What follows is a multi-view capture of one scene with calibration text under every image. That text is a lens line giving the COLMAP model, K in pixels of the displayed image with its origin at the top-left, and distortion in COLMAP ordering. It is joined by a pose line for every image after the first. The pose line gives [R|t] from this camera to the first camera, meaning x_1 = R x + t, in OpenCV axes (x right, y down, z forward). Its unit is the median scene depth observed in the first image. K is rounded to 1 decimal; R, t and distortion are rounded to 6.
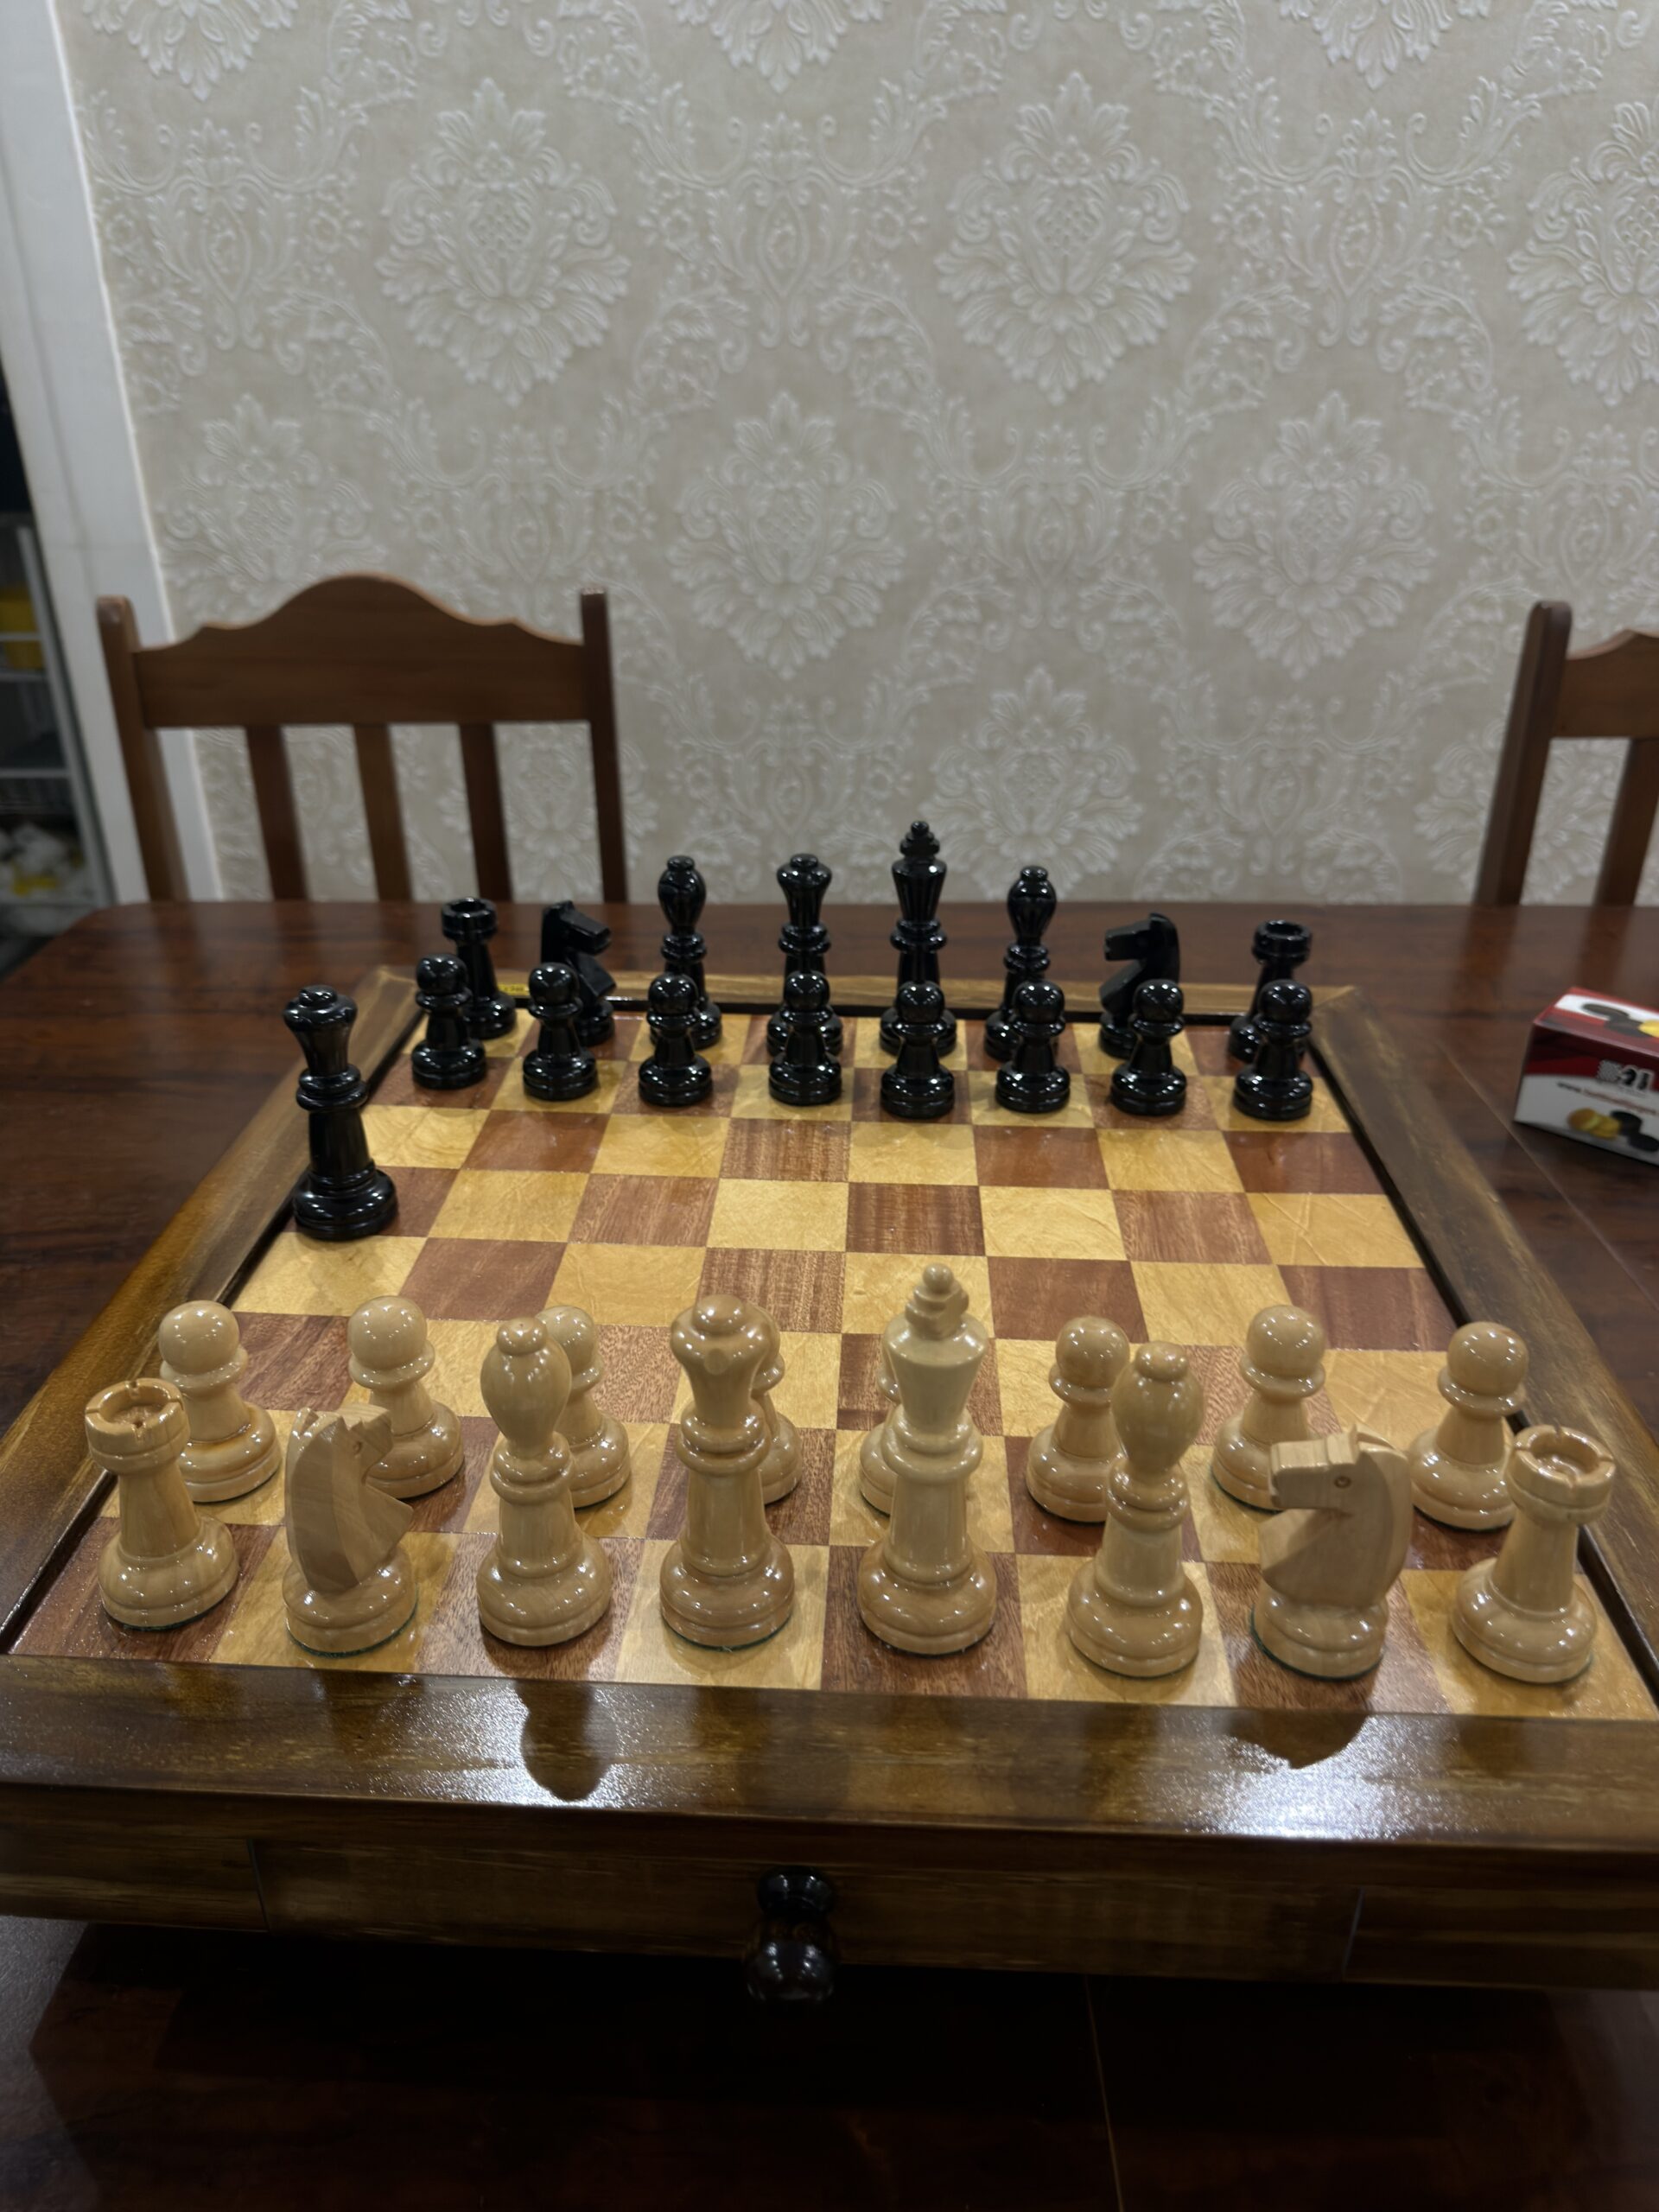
lens RADIAL K [[1597.8, 0, 829.5], [0, 1597.8, 1106.0], [0, 0, 1]] dist [0.101152, -0.213821]
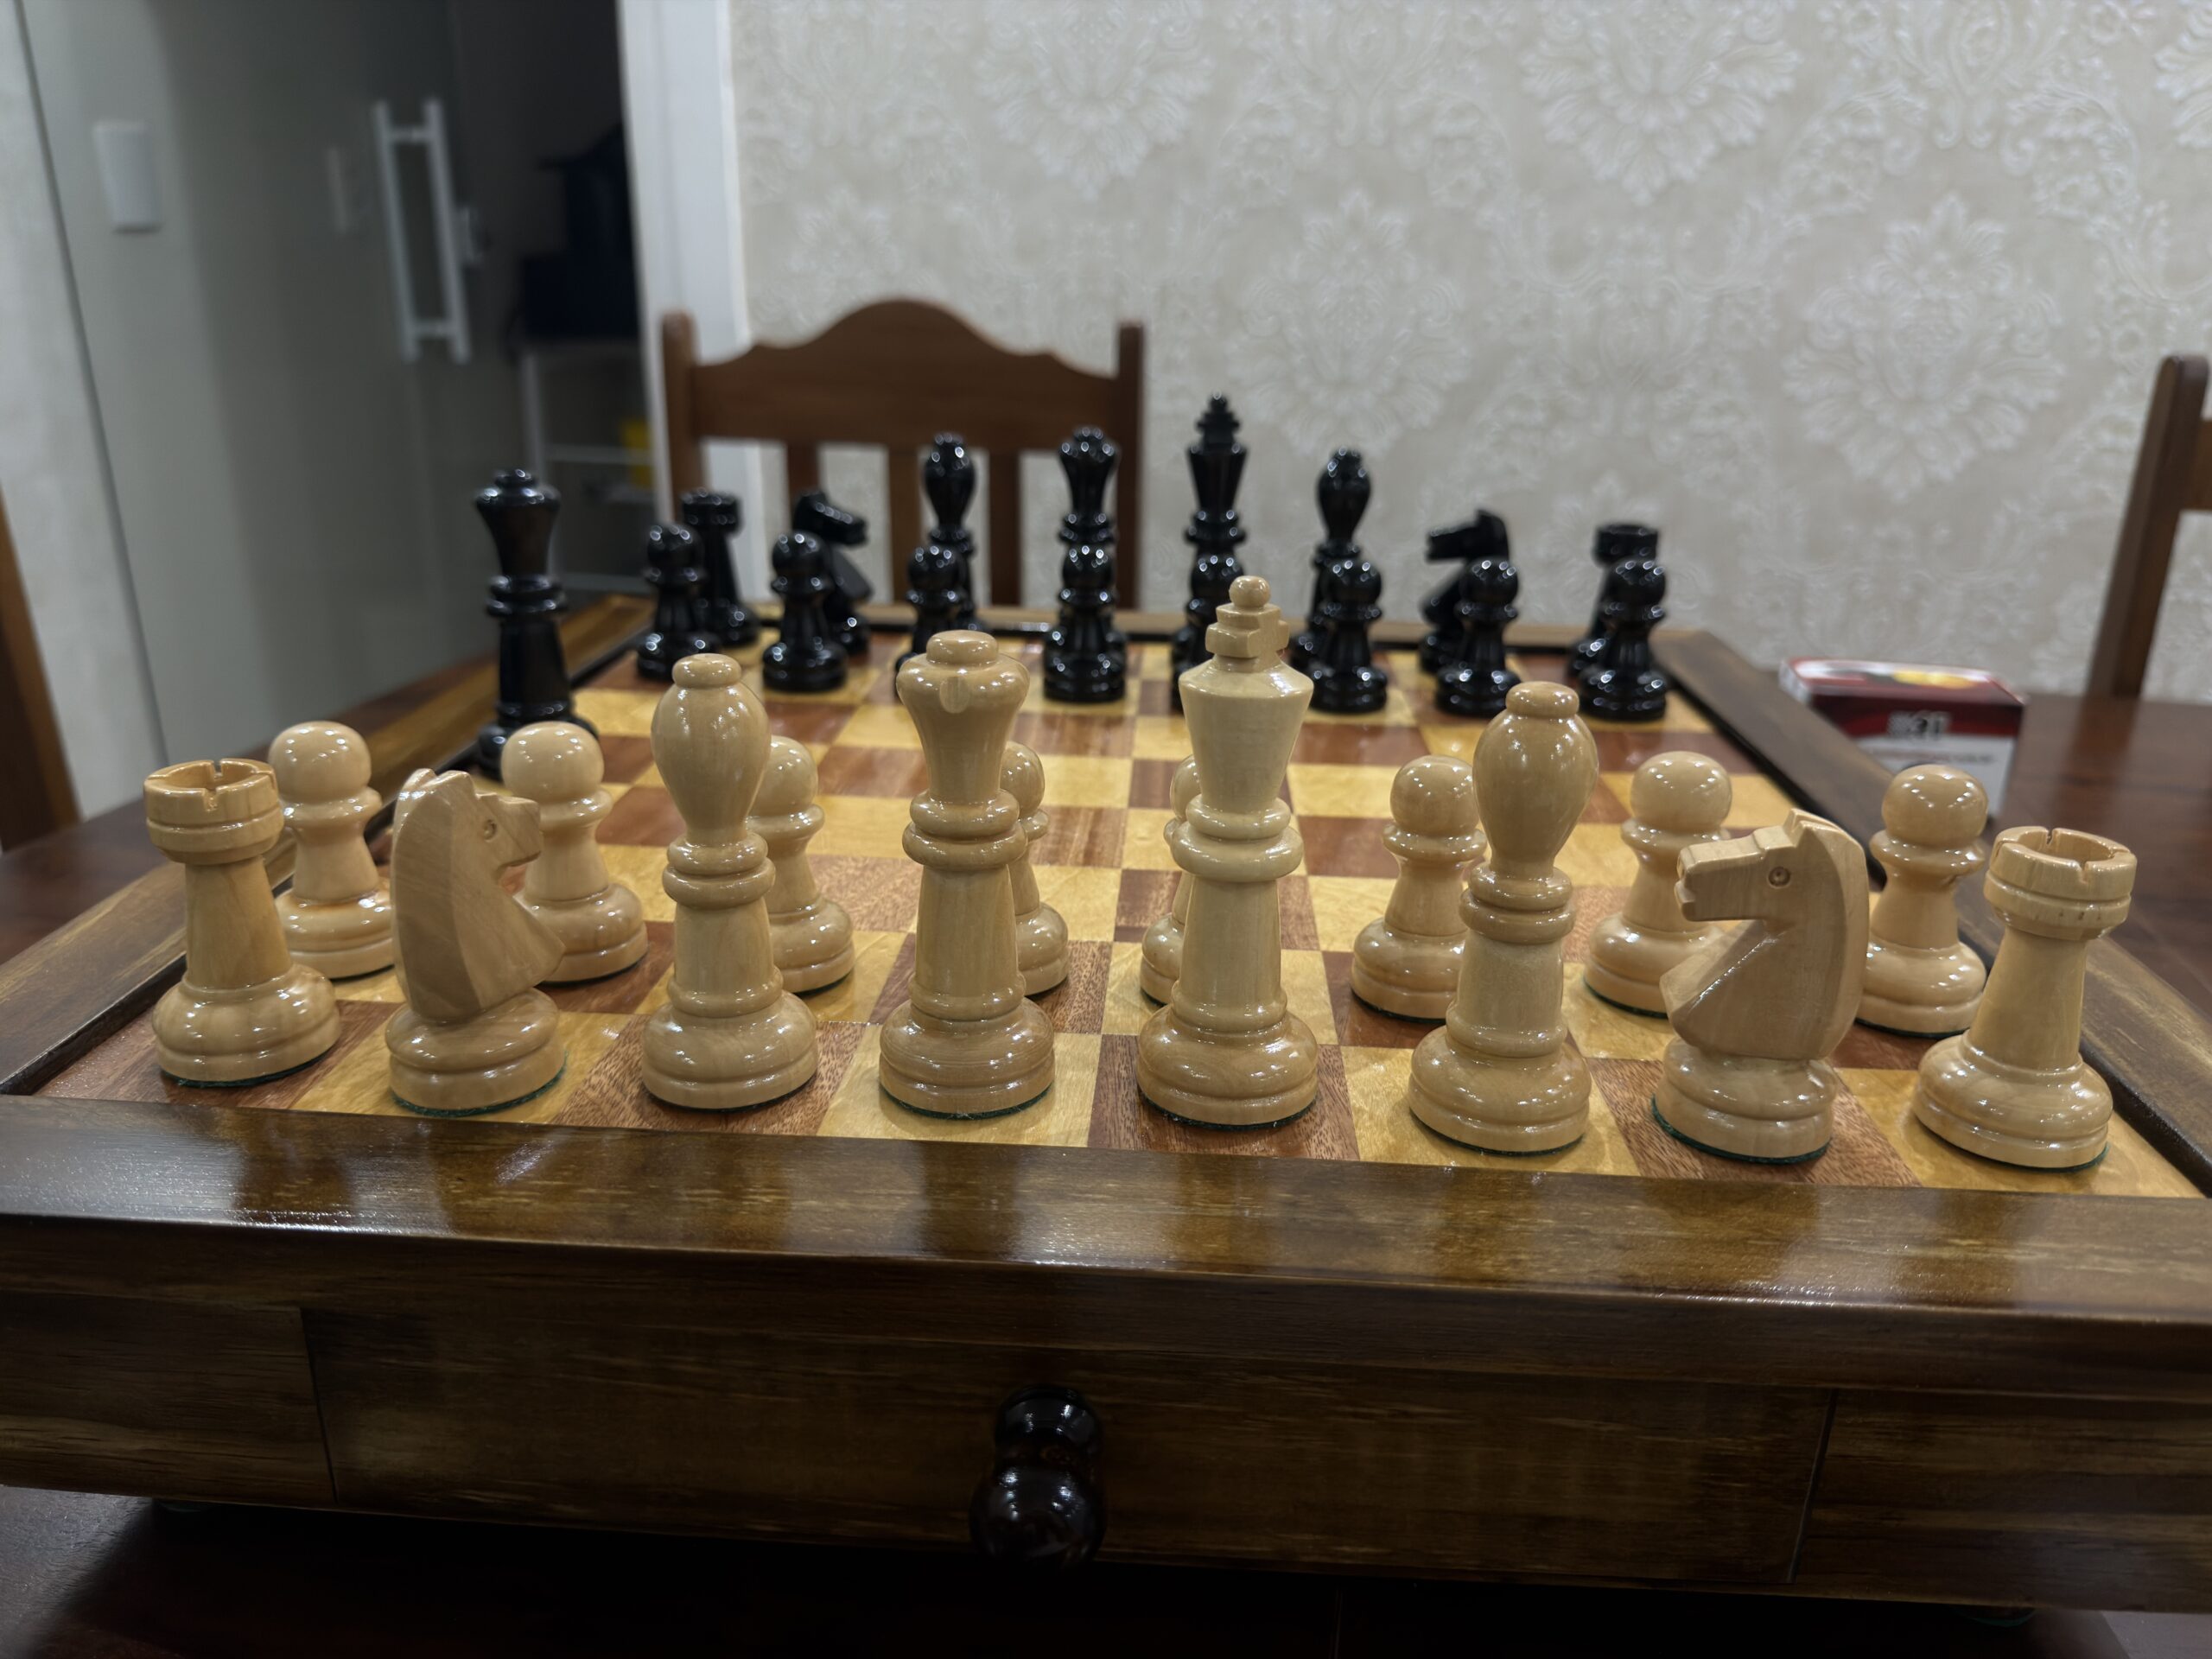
lens RADIAL K [[1607.0, 0, 1106.0], [0, 1607.0, 829.5], [0, 0, 1]] dist [0.081819, -0.173600]
pose [[0.999835, 0.017370, -0.005270, 0.003494], [-0.017904, 0.991524, -0.128682, 0.214056], [0.002990, 0.128755, 0.991672, 0.163915]]
